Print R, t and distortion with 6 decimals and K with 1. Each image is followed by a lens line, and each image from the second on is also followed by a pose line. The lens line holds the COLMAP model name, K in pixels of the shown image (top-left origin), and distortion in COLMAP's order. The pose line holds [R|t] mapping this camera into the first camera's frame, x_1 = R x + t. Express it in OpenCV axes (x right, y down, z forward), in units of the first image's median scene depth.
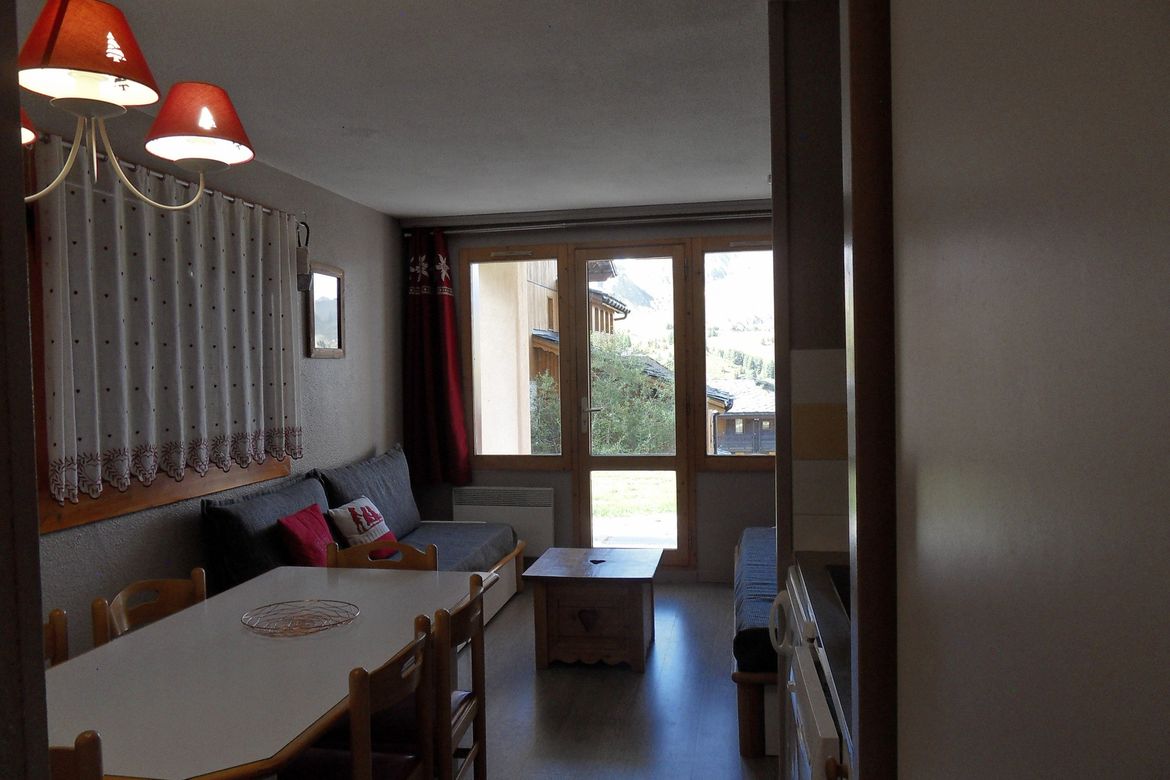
lens RADIAL K [[858.0, 0, 586.8], [0, 858.0, 390.1], [0, 0, 1]] dist [-0.010352, -0.000804]
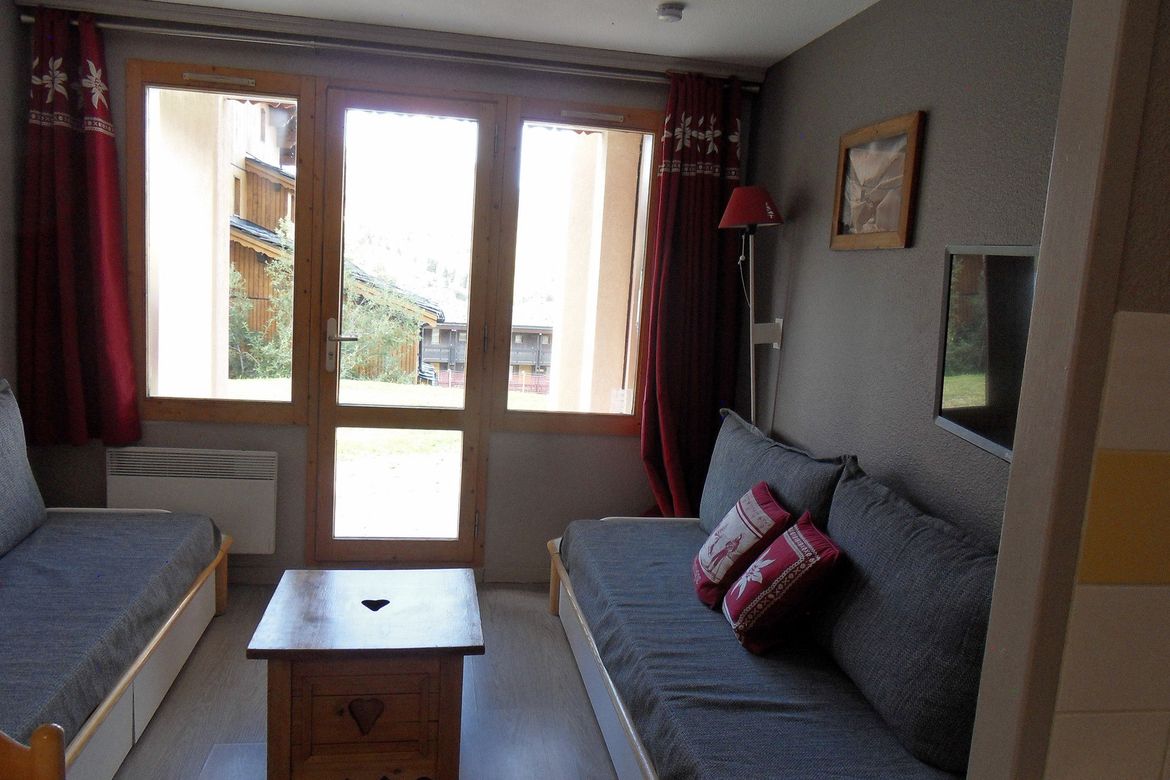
lens RADIAL K [[858.0, 0, 579.6], [0, 858.0, 391.0], [0, 0, 1]] dist [-0.010352, -0.000804]
pose [[0.937421, 0.032452, 0.346681, -0.051351], [-0.069889, 0.992921, 0.096034, -0.012619], [-0.341111, -0.114253, 0.933054, 0.309152]]
